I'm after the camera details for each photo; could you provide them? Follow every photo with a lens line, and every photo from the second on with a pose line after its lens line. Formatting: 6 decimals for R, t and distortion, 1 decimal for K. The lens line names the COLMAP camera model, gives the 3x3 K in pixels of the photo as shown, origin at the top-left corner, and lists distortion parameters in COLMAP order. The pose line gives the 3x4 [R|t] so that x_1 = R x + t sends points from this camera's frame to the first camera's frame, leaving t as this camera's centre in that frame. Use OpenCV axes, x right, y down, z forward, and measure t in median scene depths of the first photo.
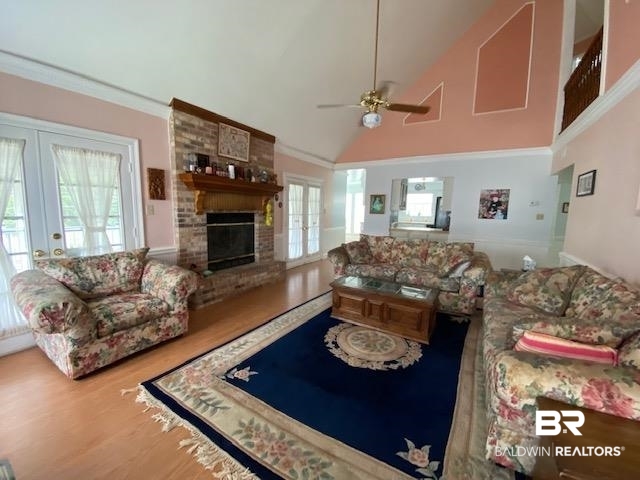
lens RADIAL K [[261.7, 0, 320.0], [0, 261.7, 240.0], [0, 0, 1]] dist [0.000691, -0.000141]
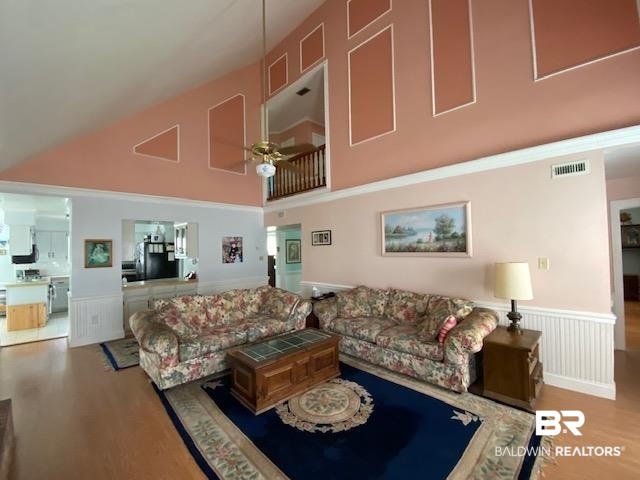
lens RADIAL K [[272.5, 0, 320.0], [0, 272.5, 240.0], [0, 0, 1]] dist [0.014752, -0.000141]
pose [[0.246316, 0.005329, 0.969175, -0.492722], [0.138744, 0.989491, -0.040702, -0.098064], [-0.959207, 0.144493, 0.242988, 0.430969]]
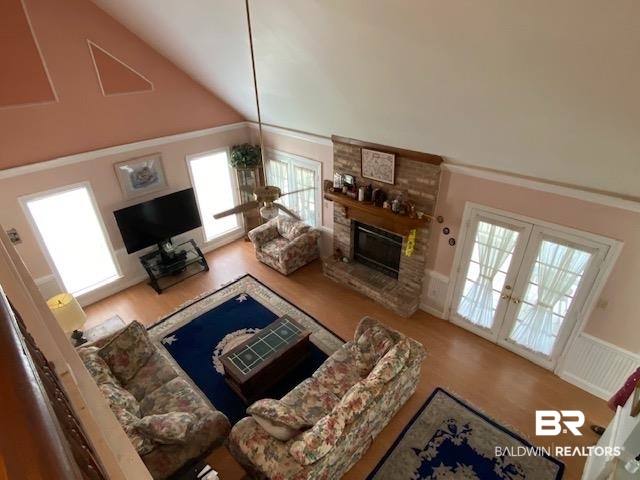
lens RADIAL K [[345.4, 0, 320.0], [0, 345.4, 240.0], [0, 0, 1]] dist [0.003371, 0.000207]
pose [[-0.214598, 0.460071, -0.861558, 0.924254], [-0.106584, 0.865810, 0.488889, -0.703769], [0.970869, 0.196743, -0.136765, 0.966167]]
